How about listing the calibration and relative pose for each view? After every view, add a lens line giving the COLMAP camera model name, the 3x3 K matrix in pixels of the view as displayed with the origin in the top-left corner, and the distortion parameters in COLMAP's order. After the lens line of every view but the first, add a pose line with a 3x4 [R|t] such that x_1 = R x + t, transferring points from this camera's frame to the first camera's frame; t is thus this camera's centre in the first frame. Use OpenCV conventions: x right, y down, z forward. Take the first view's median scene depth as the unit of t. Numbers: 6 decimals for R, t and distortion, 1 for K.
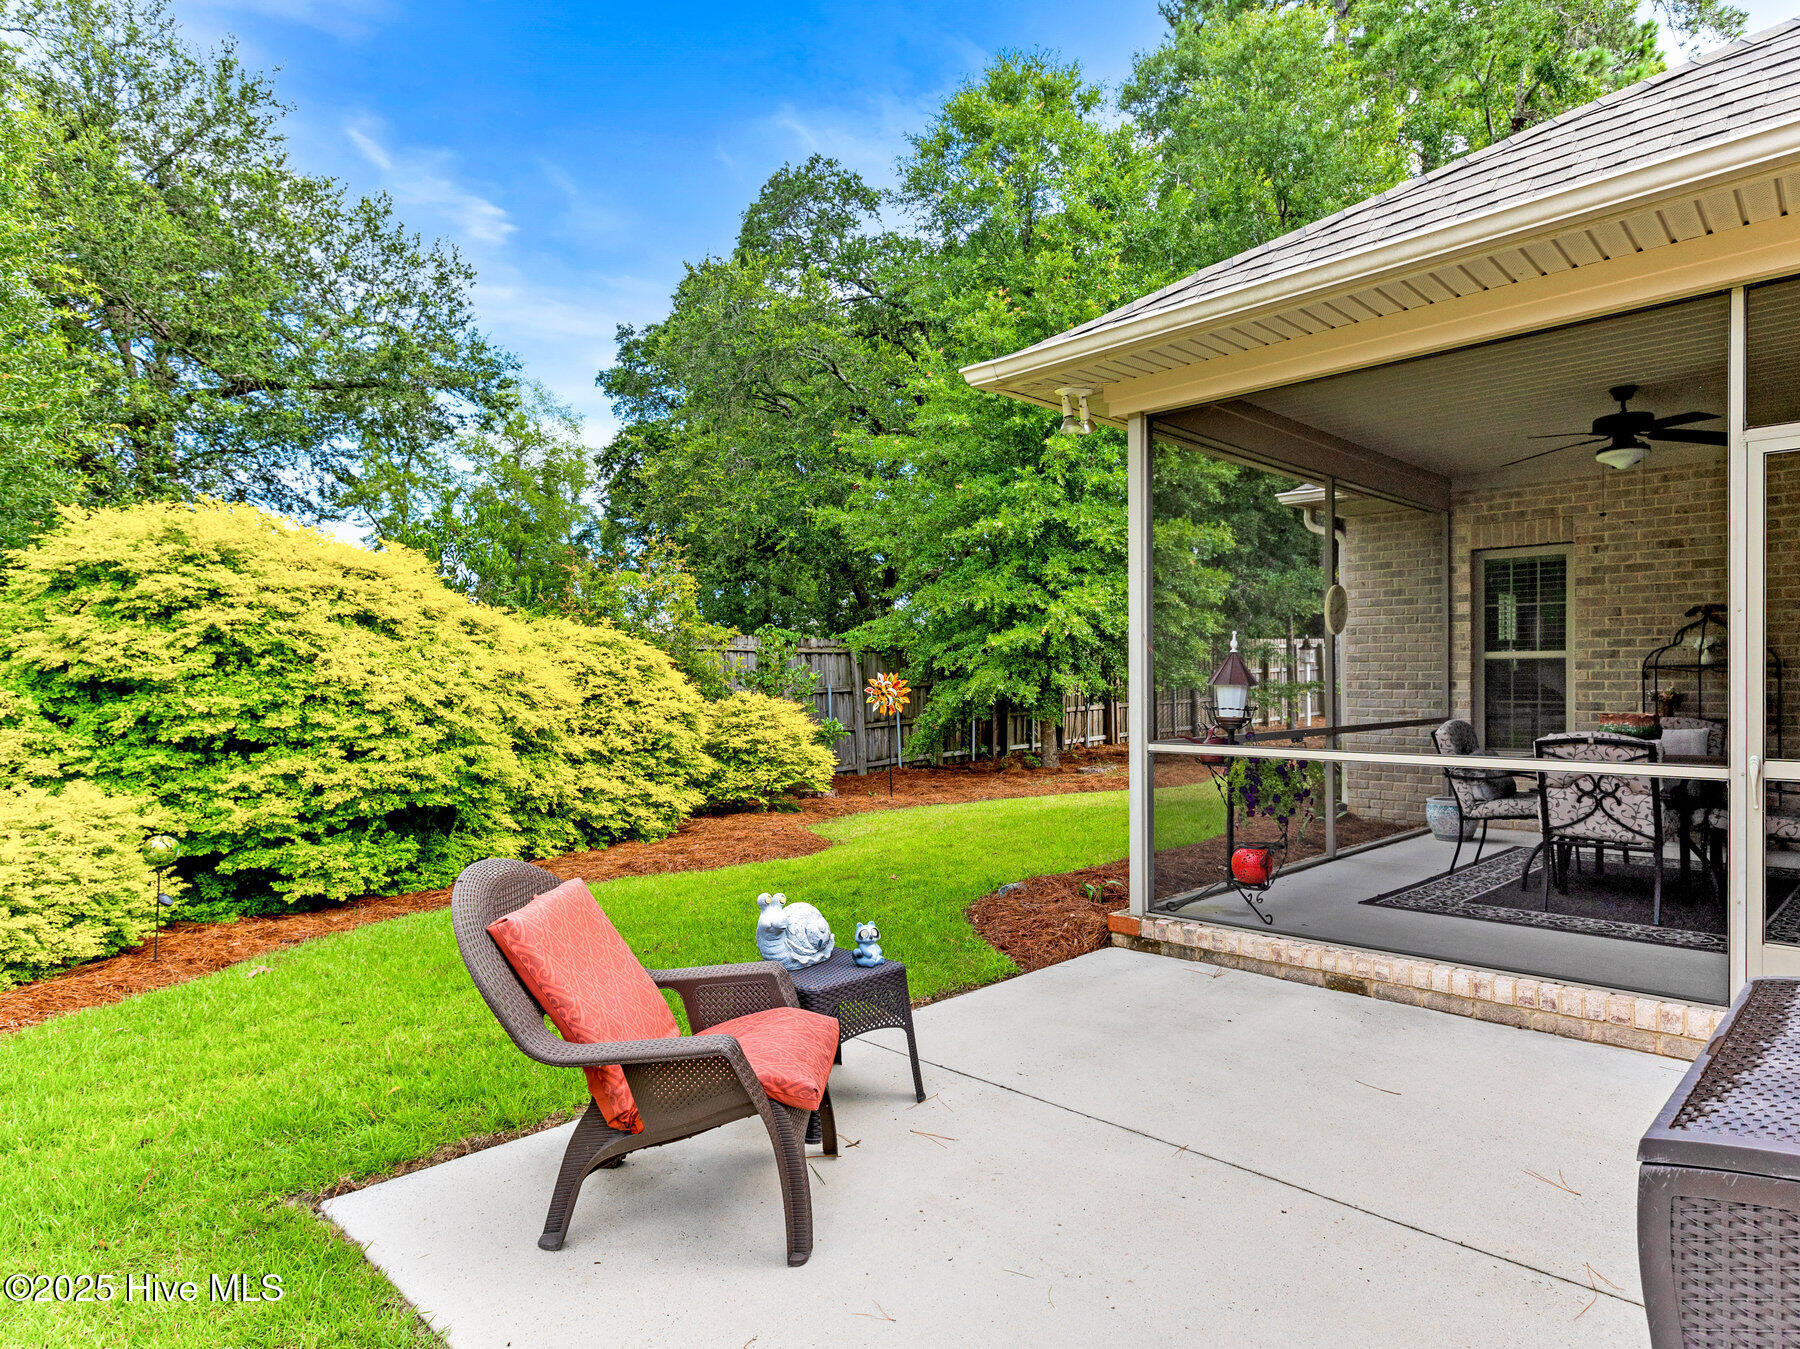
lens RADIAL K [[1044.6, 0, 904.0], [0, 1044.6, 688.3], [0, 0, 1]] dist [0.000651, 0.000829]
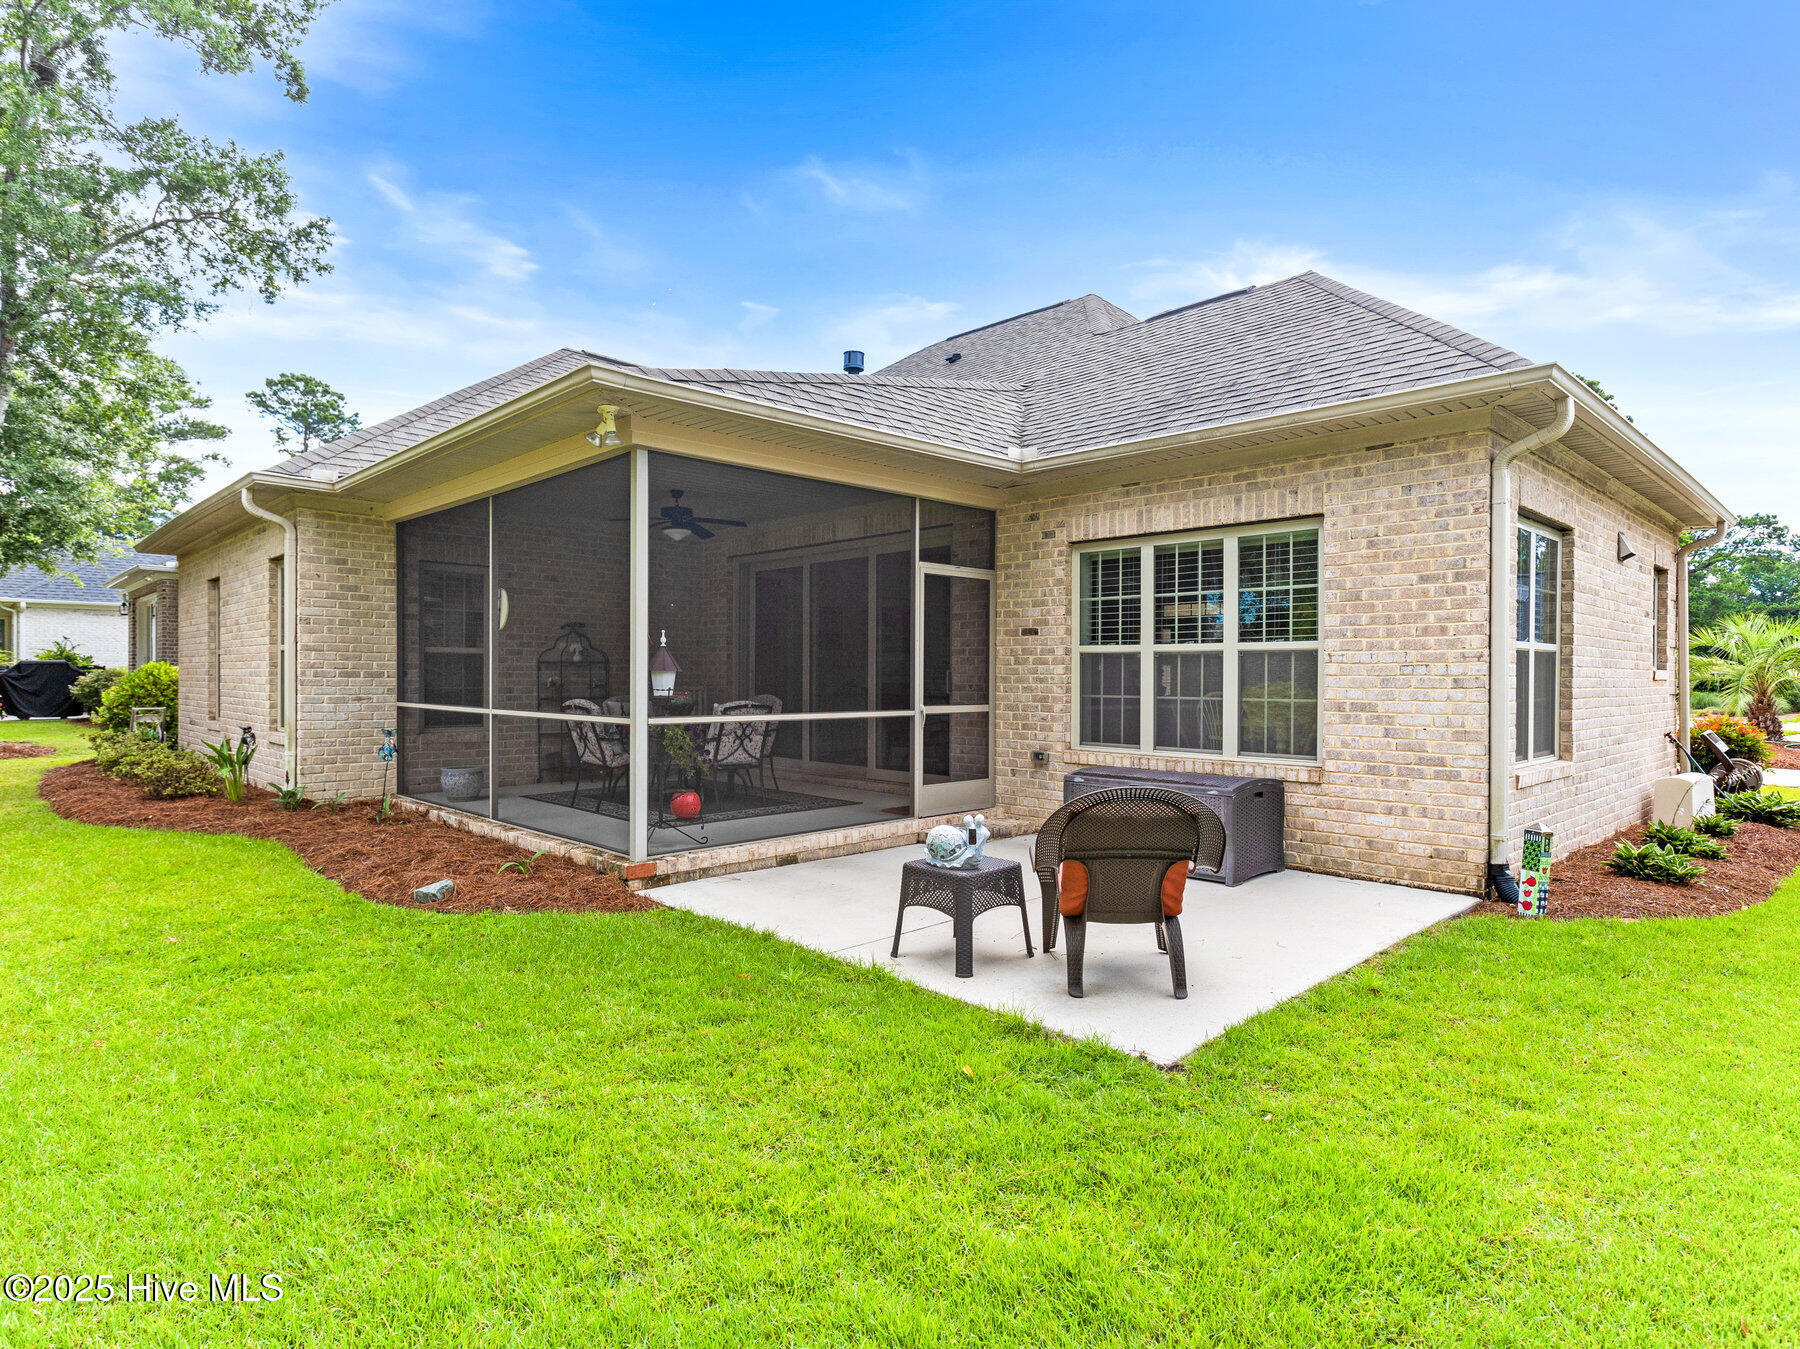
lens RADIAL K [[1006.5, 0, 905.2], [0, 1006.5, 672.4], [0, 0, 1]] dist [0.005459, 0.000165]
pose [[0.013397, 0.009738, 0.999863, -0.636770], [0.000813, 0.999952, -0.009749, 0.007194], [-0.999910, 0.000943, 0.013388, 0.459808]]
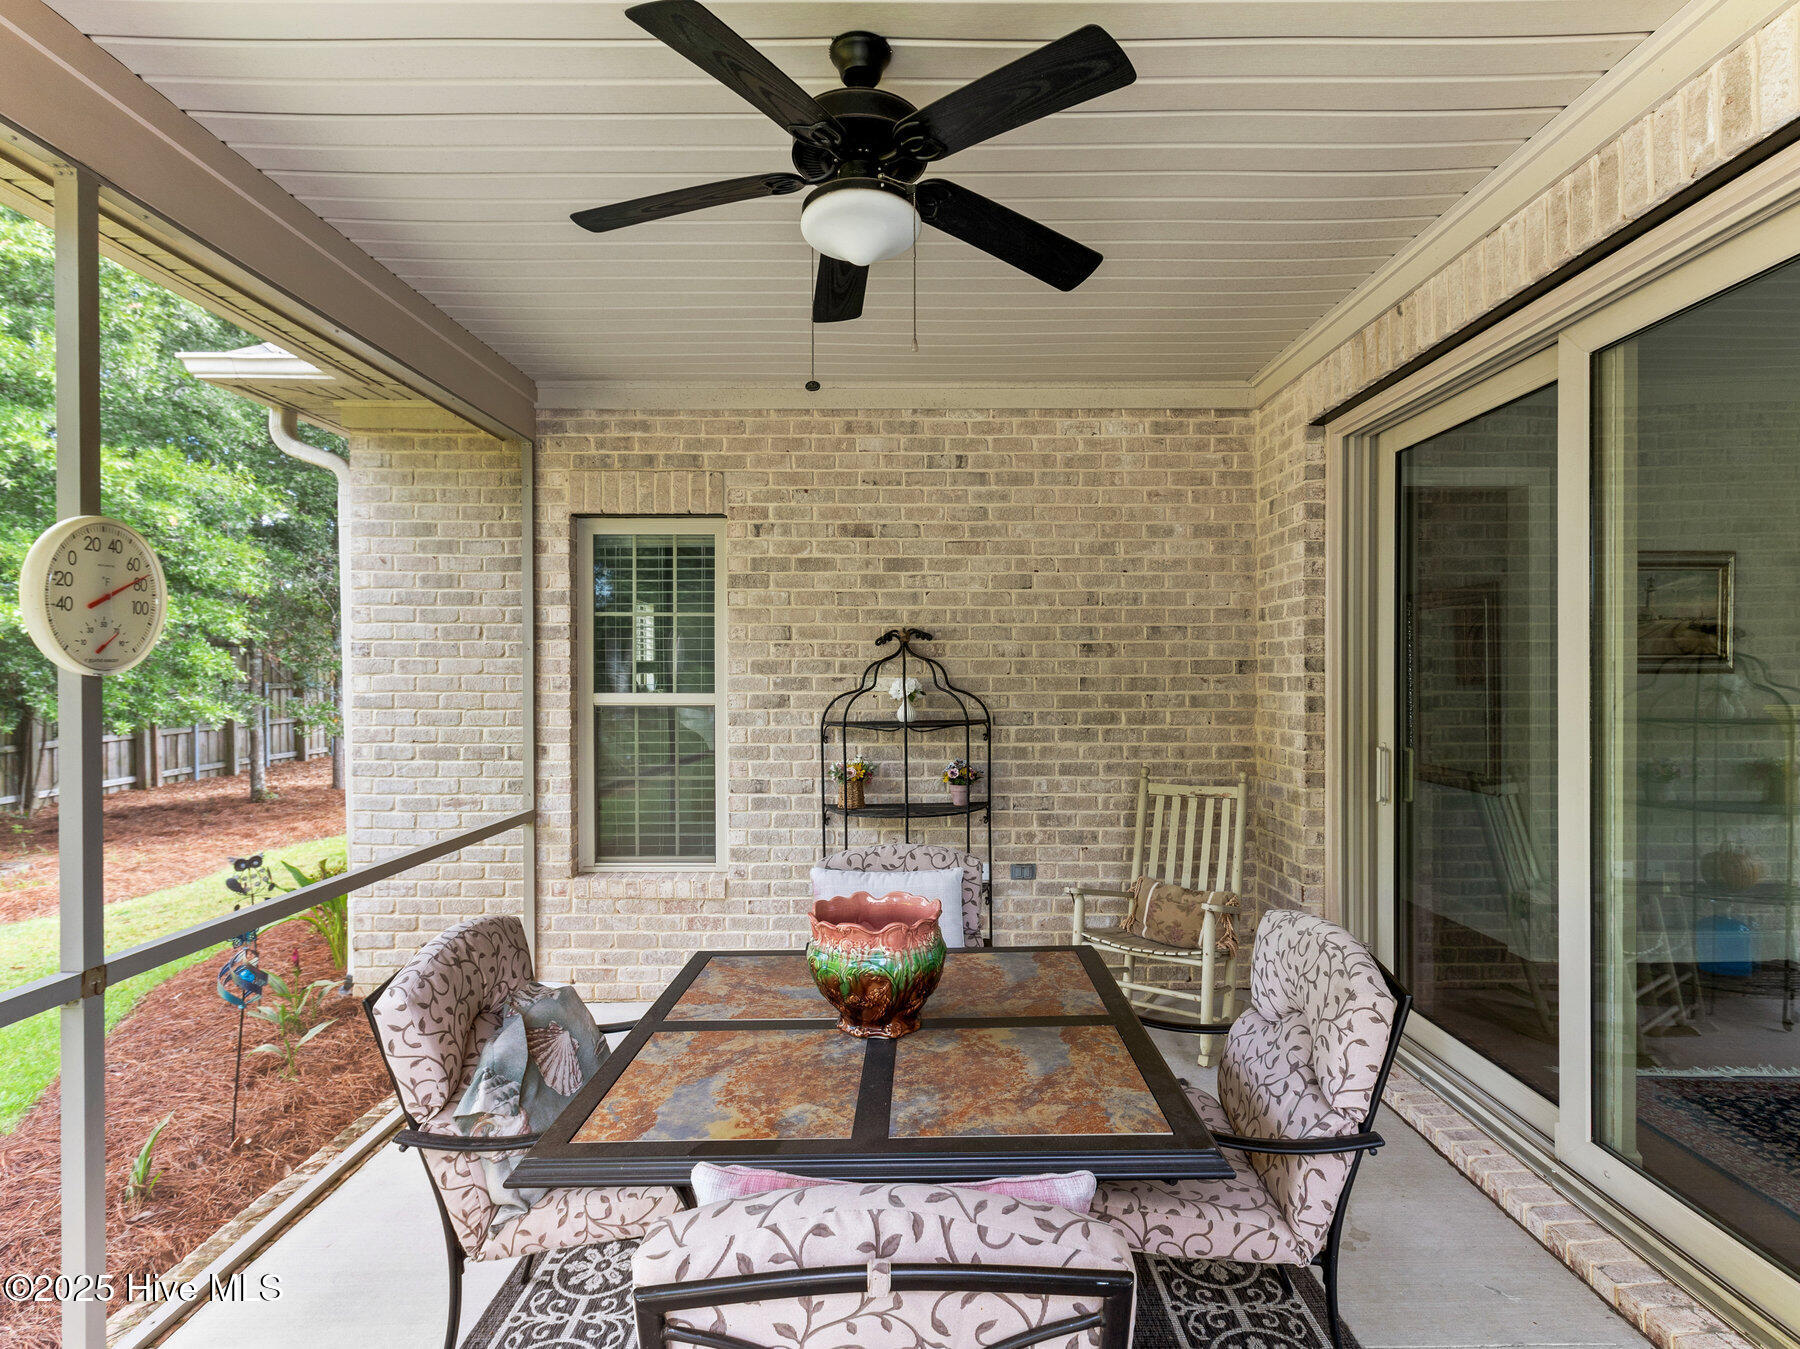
lens RADIAL K [[900.9, 0, 913.7], [0, 900.9, 681.8], [0, 0, 1]] dist [0.001160, 0.001170]
pose [[0.698897, -0.001333, 0.715221, 0.343629], [0.003873, 0.999991, -0.001921, -0.042040], [-0.715212, 0.004112, 0.698895, 0.558044]]
